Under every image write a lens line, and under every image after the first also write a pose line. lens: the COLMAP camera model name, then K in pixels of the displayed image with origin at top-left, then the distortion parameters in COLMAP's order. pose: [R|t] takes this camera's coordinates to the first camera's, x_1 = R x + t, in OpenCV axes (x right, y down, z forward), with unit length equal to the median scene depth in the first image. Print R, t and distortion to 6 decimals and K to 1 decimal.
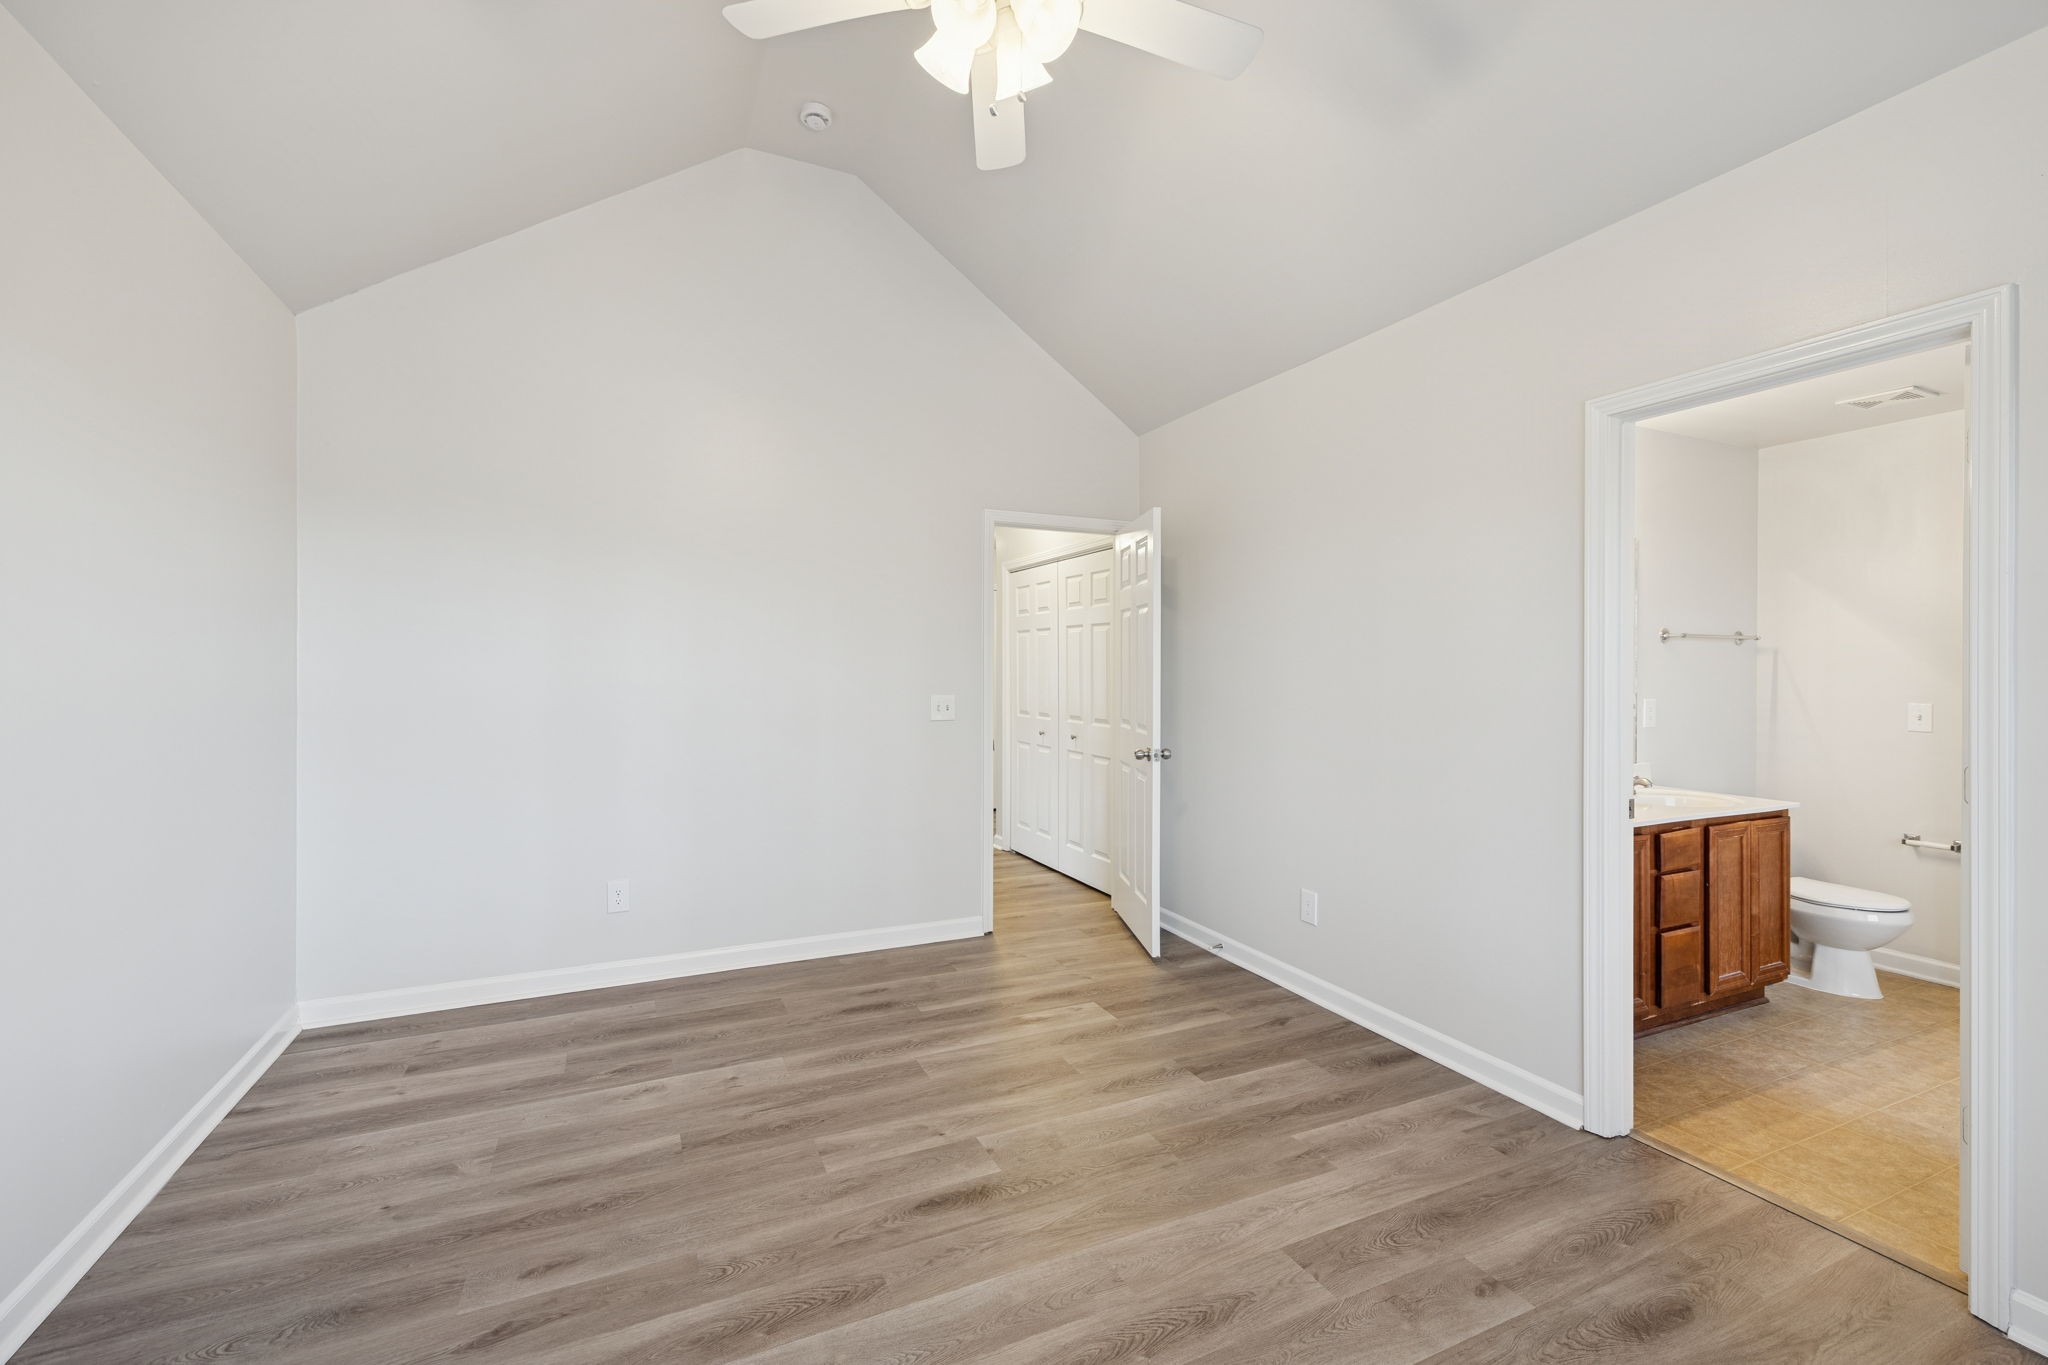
lens RADIAL K [[857.4, 0, 1022.5], [0, 857.4, 667.4], [0, 0, 1]] dist [0.002701, 0.000592]
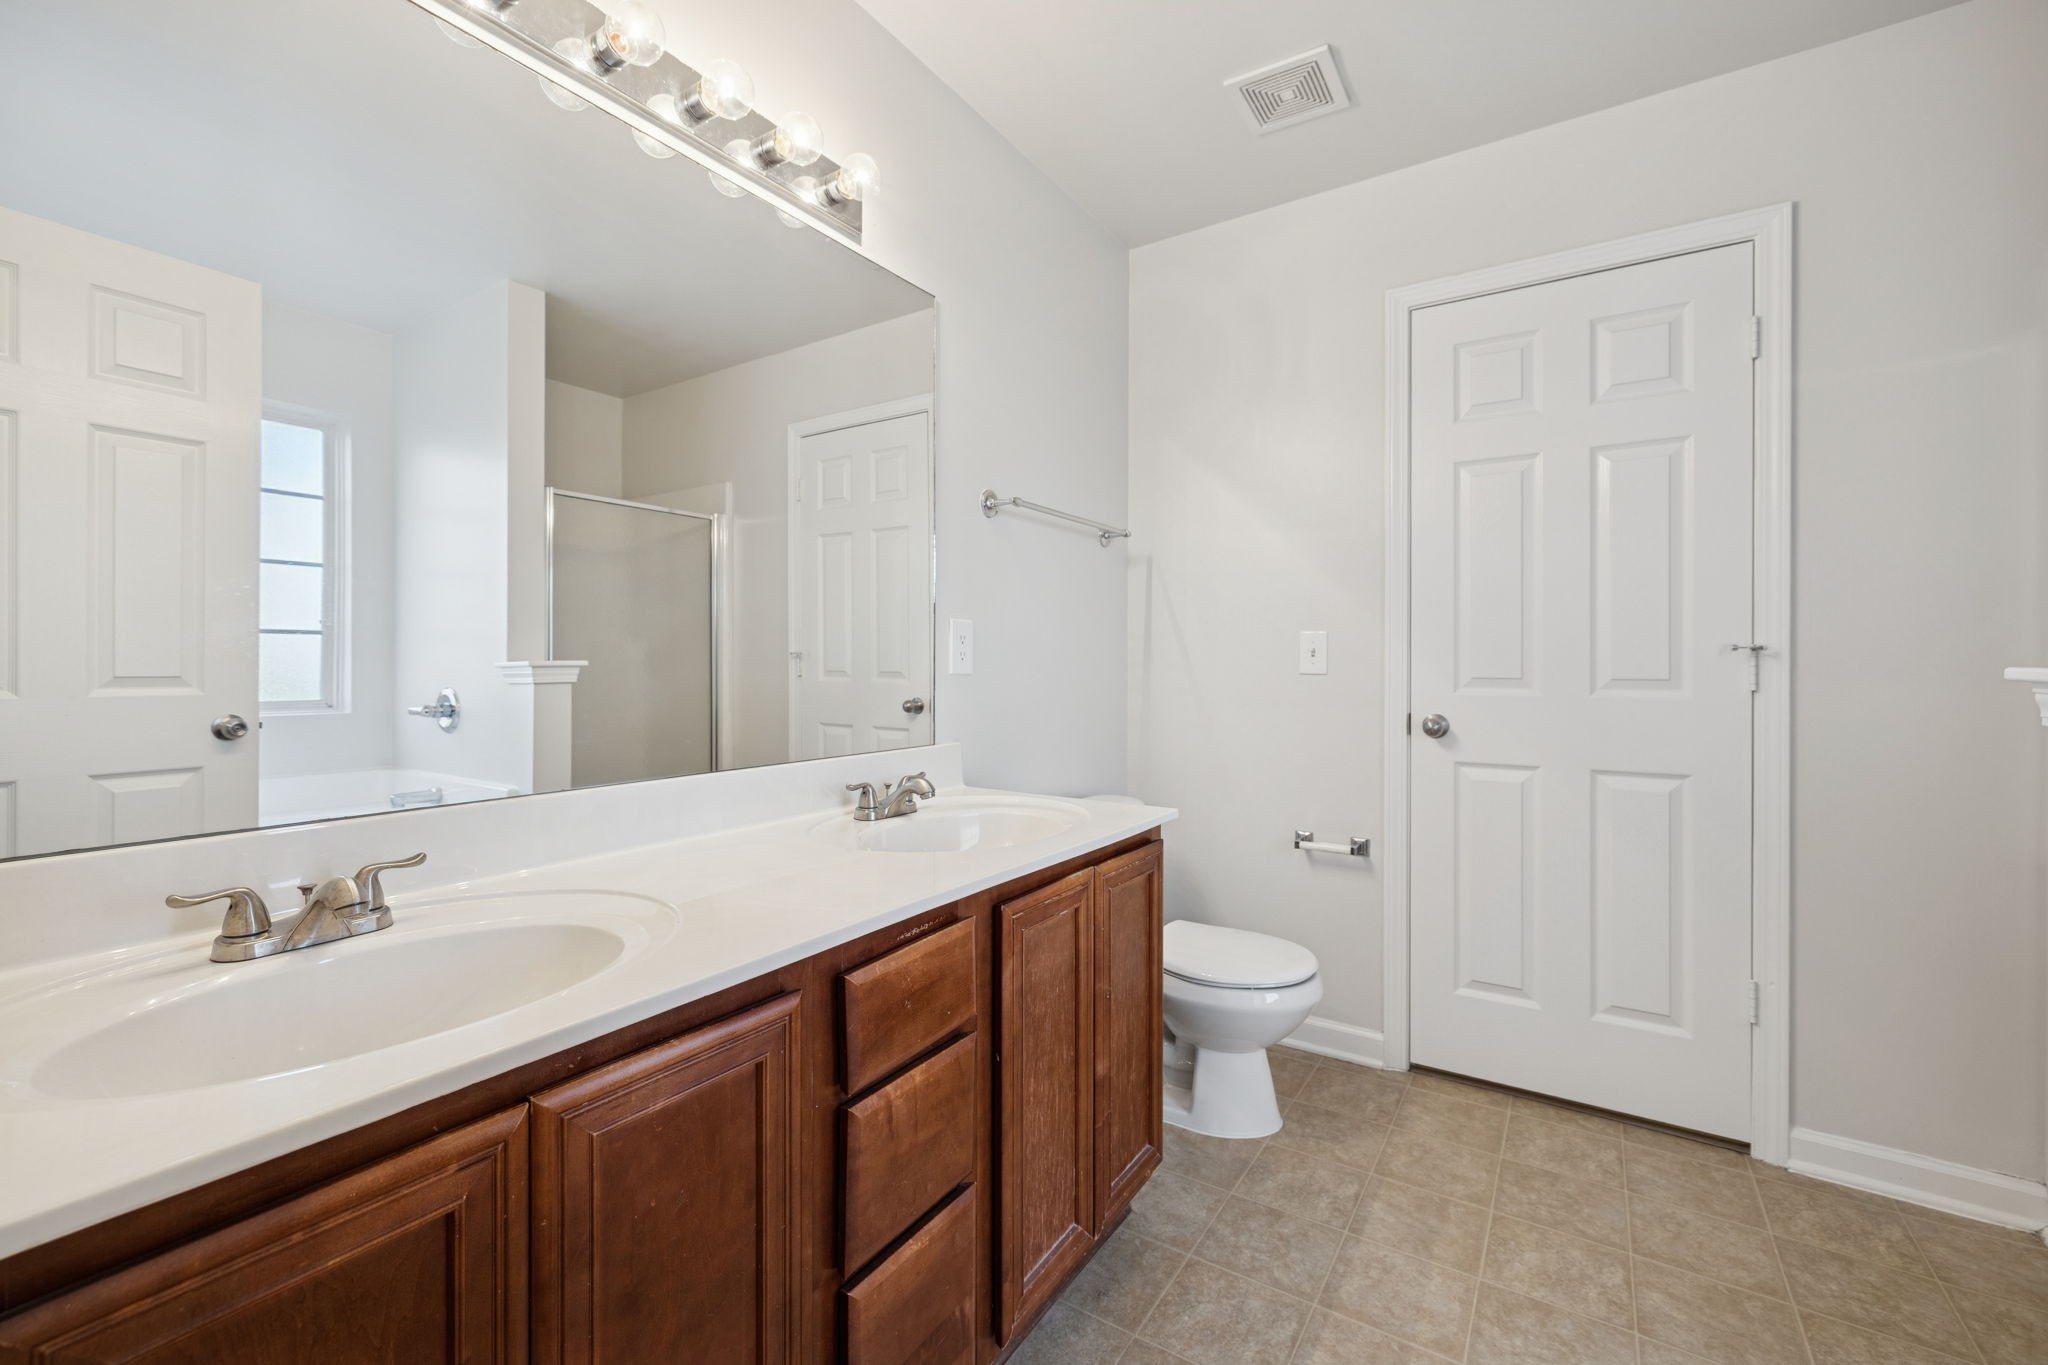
lens RADIAL K [[857.4, 0, 1022.5], [0, 857.4, 667.4], [0, 0, 1]] dist [0.002701, 0.000592]
pose [[0.846554, -0.002853, 0.532296, 0.580453], [-0.001757, 0.999965, 0.008155, 0.073984], [-0.532301, -0.007839, 0.846519, 0.646930]]
